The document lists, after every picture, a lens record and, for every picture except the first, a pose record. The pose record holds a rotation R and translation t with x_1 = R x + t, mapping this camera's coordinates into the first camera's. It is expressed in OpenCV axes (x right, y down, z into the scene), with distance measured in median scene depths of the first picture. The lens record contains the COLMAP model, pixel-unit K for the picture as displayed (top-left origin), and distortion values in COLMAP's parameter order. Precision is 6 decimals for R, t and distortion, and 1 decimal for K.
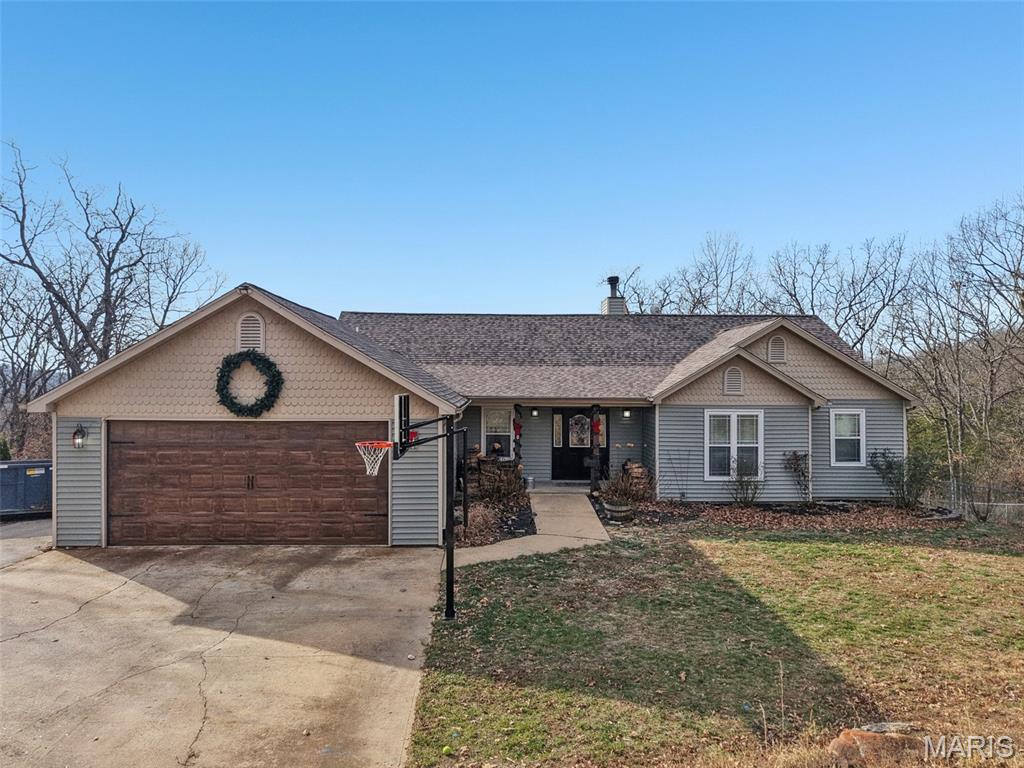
lens RADIAL K [[704.3, 0, 506.5], [0, 704.3, 388.2], [0, 0, 1]] dist [-0.006022, 0.001104]
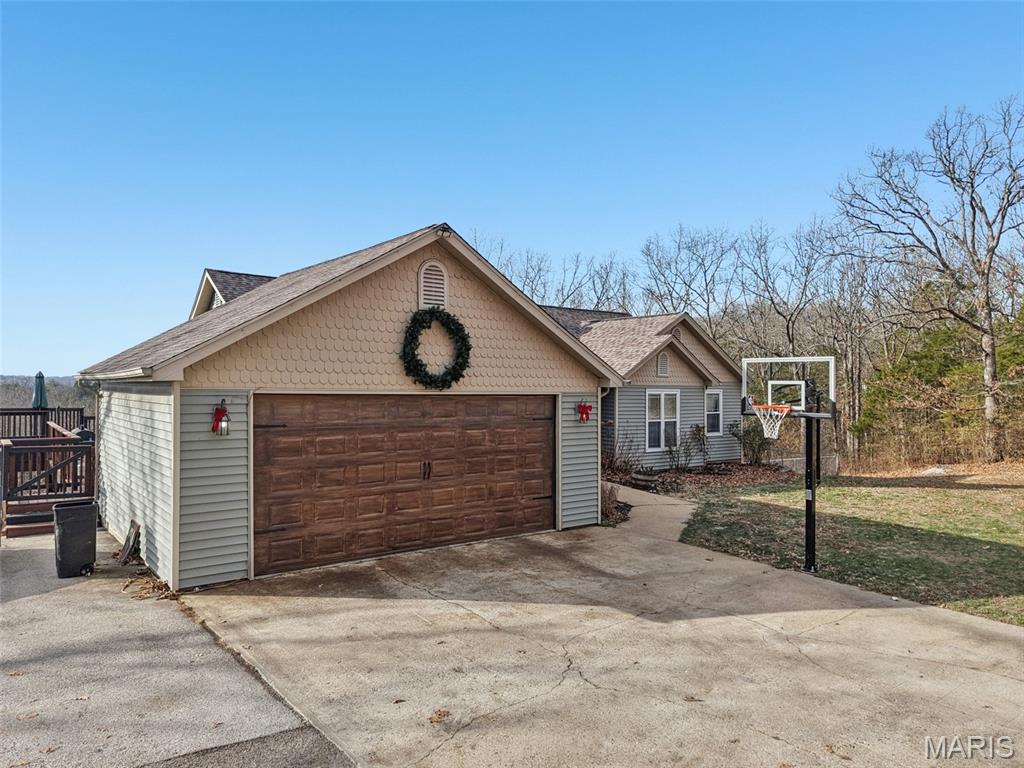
lens RADIAL K [[704.3, 0, 508.5], [0, 704.3, 380.4], [0, 0, 1]] dist [-0.006022, 0.001104]
pose [[0.815227, 0.006025, 0.579111, -0.756620], [0.000209, 0.999943, -0.010697, 0.039054], [-0.579142, 0.008842, 0.815179, 0.288450]]
